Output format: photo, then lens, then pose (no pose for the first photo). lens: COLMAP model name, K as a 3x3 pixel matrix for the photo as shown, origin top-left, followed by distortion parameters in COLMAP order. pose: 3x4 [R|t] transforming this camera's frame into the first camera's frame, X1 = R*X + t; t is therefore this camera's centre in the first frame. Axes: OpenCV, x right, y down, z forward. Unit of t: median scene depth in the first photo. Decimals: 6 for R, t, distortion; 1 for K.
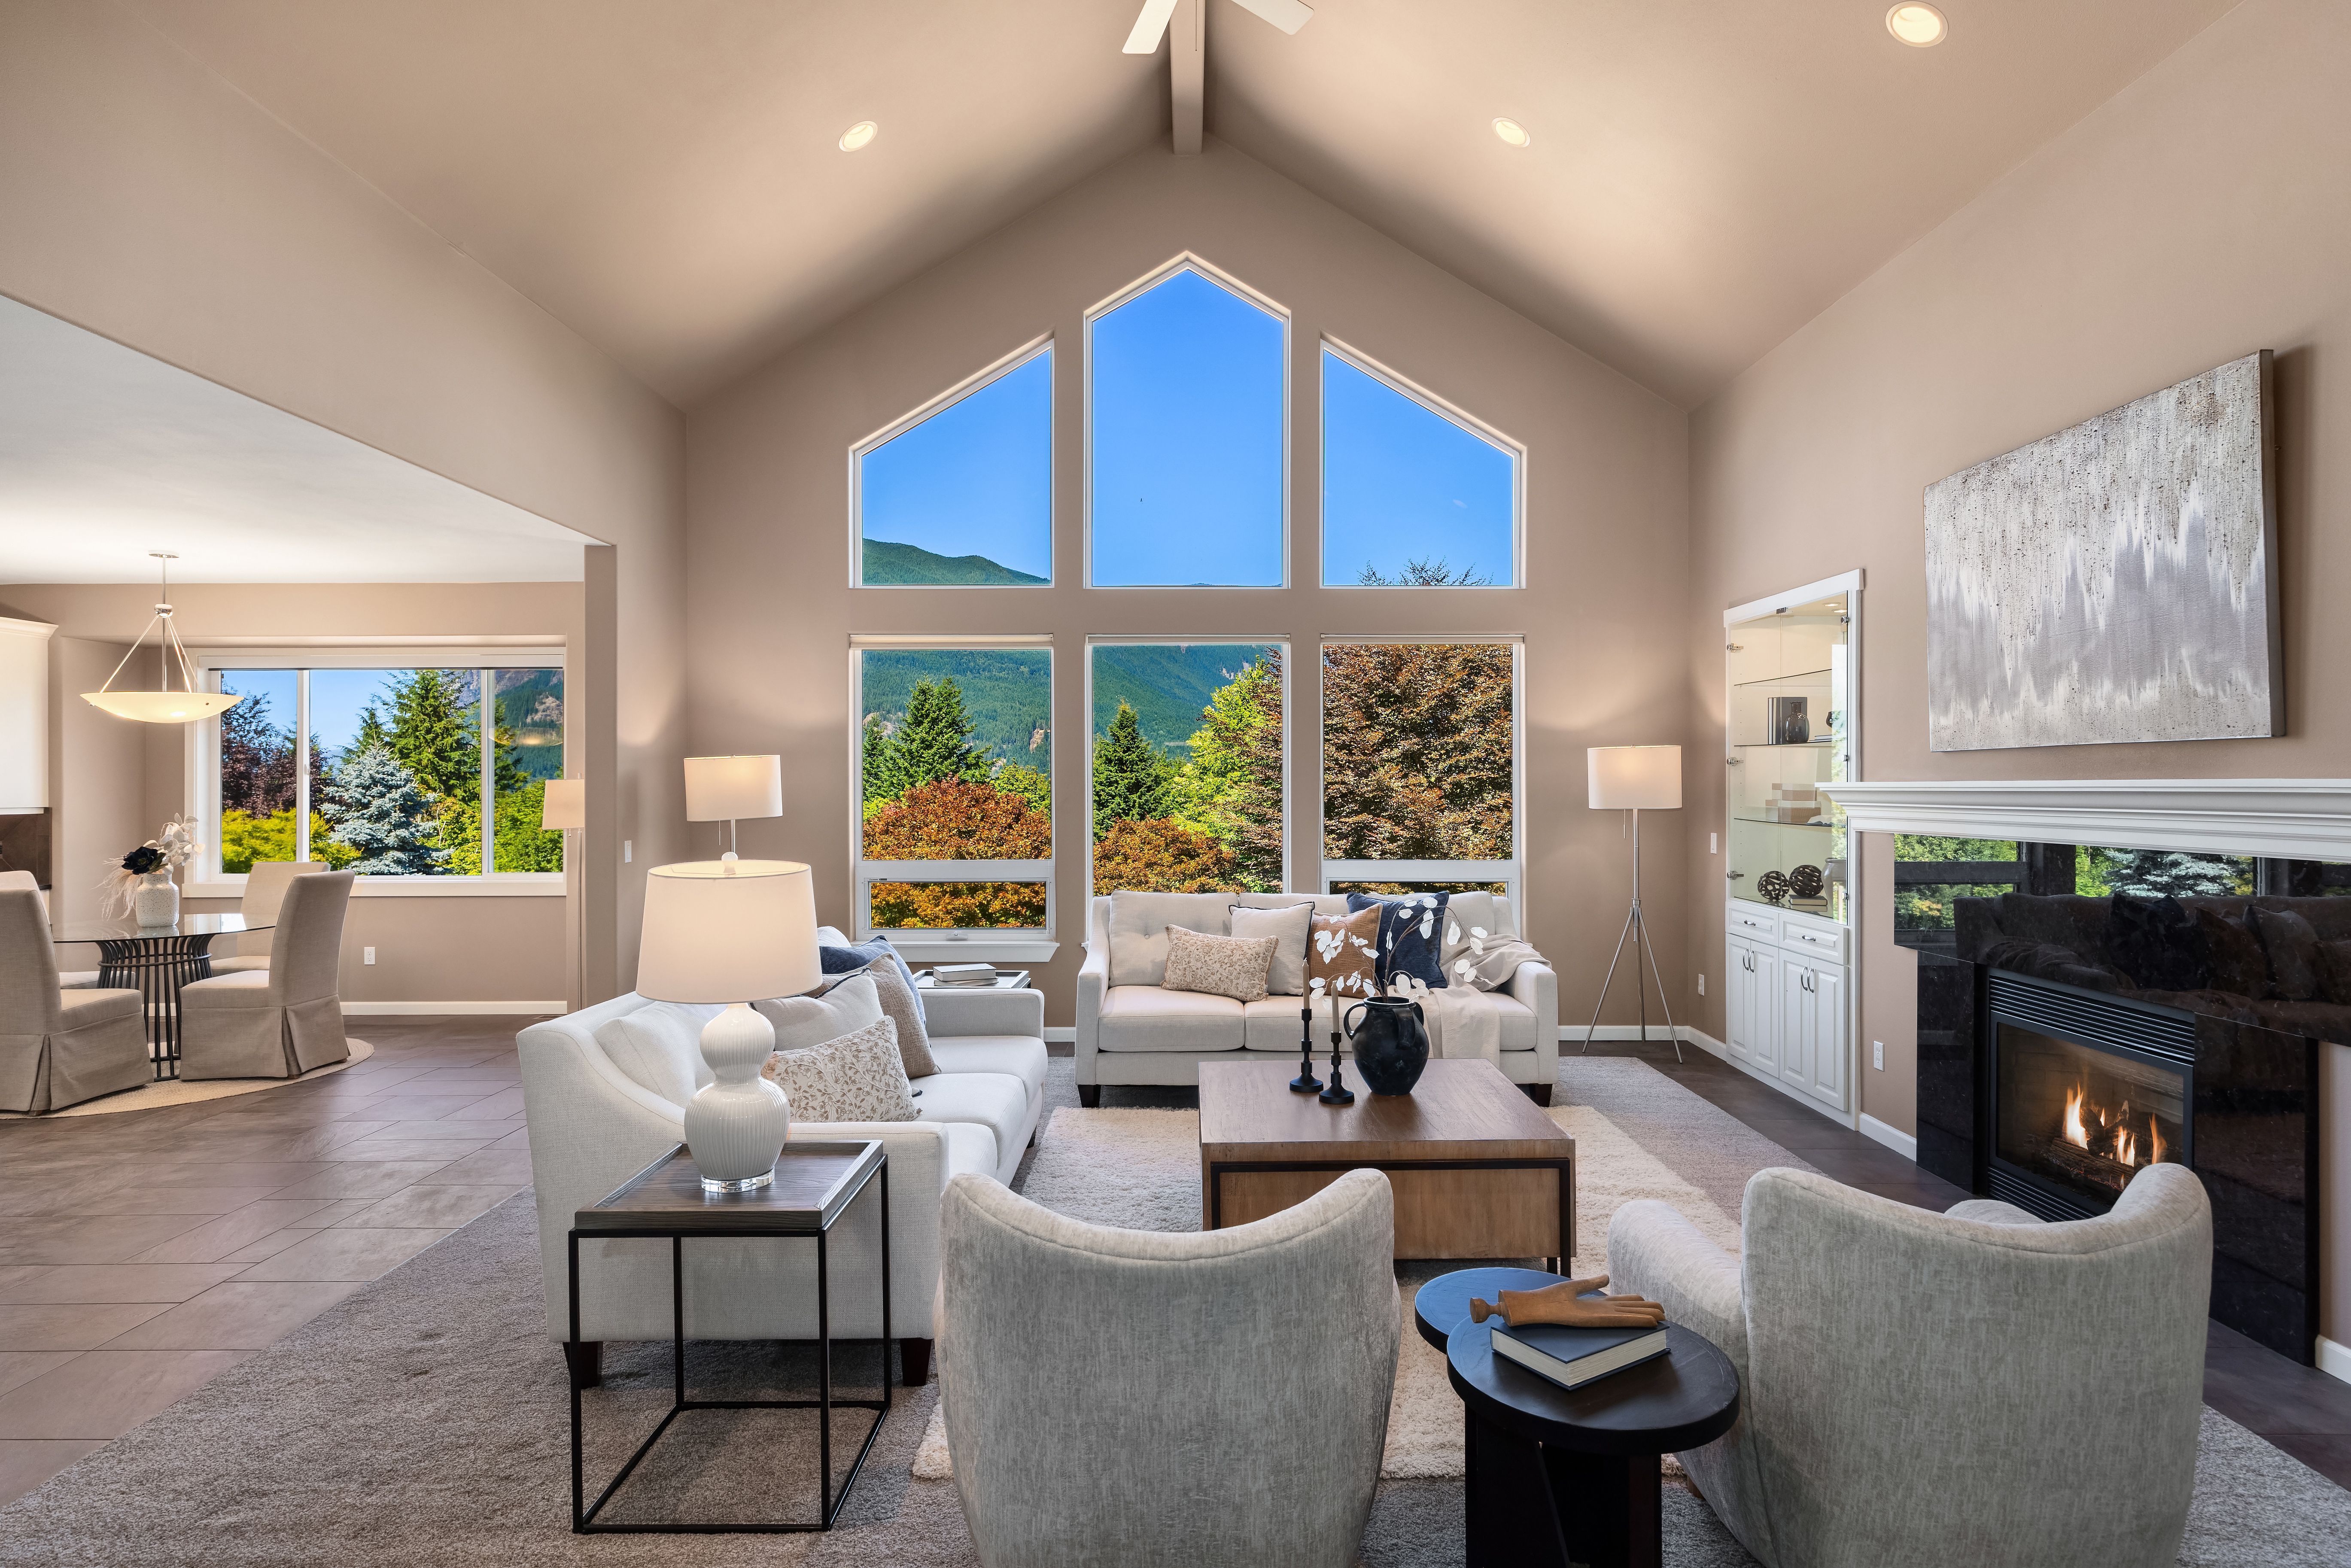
lens RADIAL K [[1373.3, 0, 1175.5], [0, 1373.3, 784.0], [0, 0, 1]] dist [-0.000213, 0.000022]
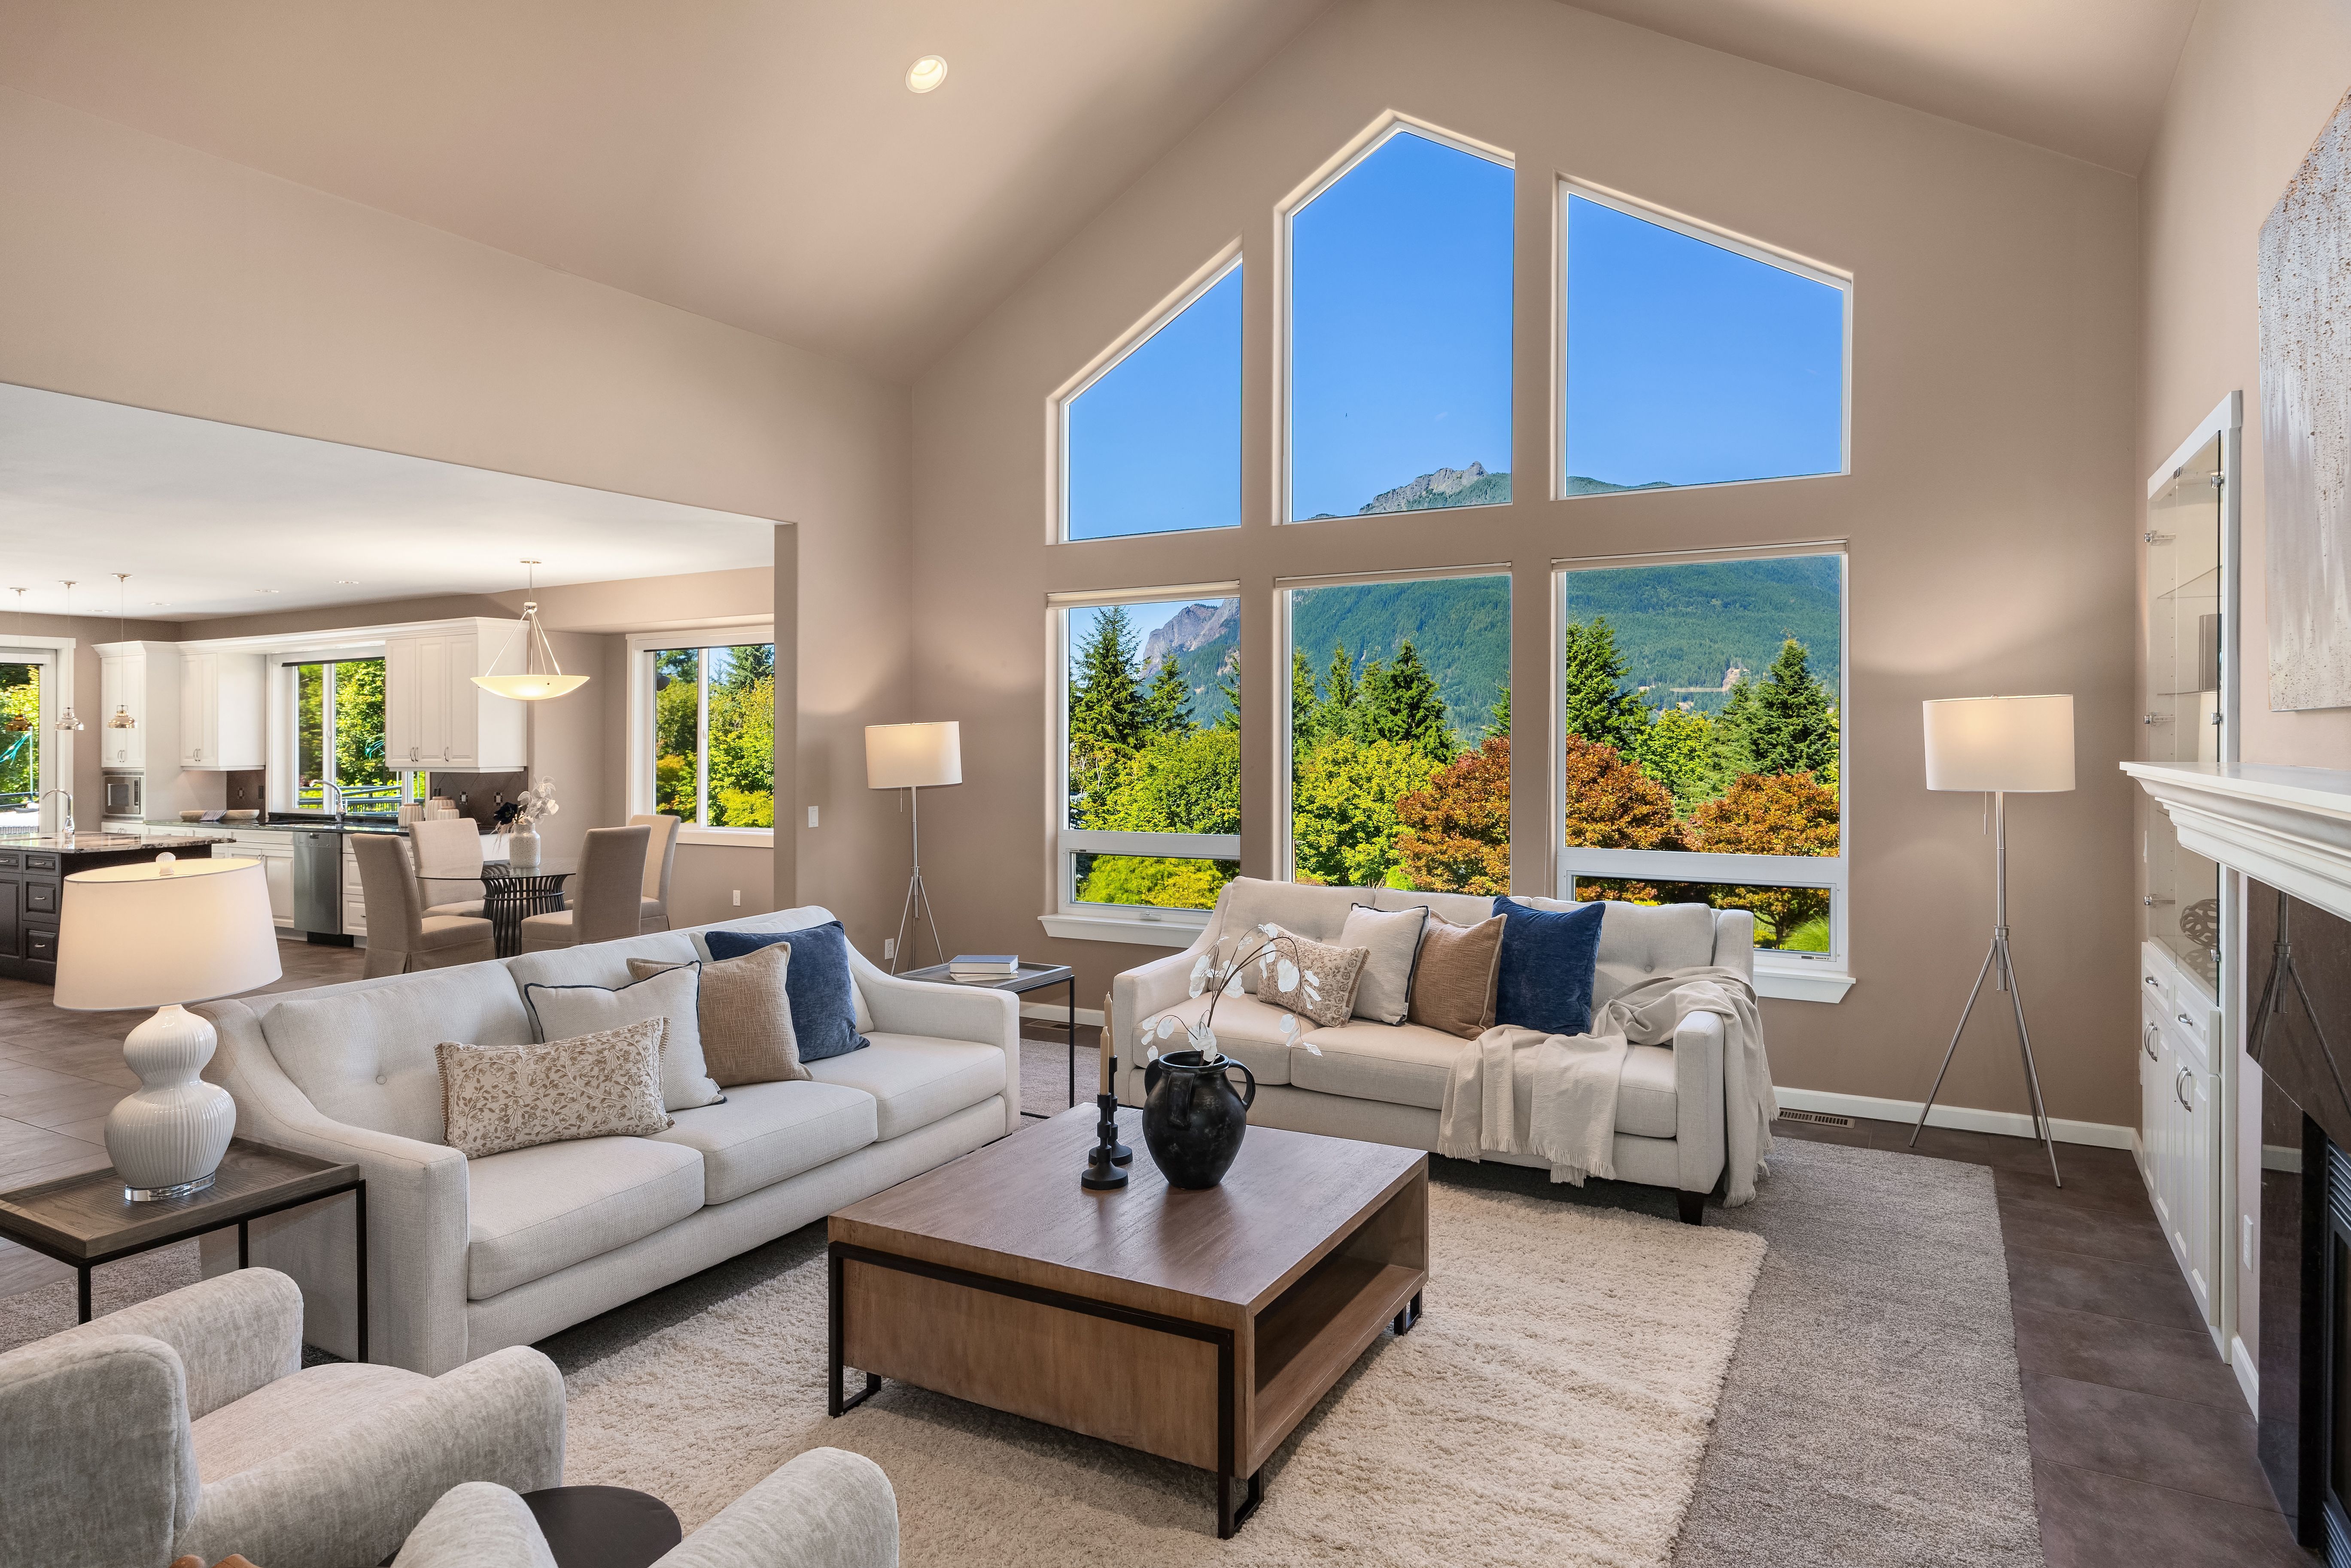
lens RADIAL K [[1389.1, 0, 1164.6], [0, 1389.1, 750.4], [0, 0, 1]] dist [-0.002373, -0.000680]
pose [[0.855968, 0.004278, -0.517012, 0.332738], [0.004521, 0.999866, 0.015758, -0.014787], [0.517010, -0.015826, 0.855833, 0.209761]]
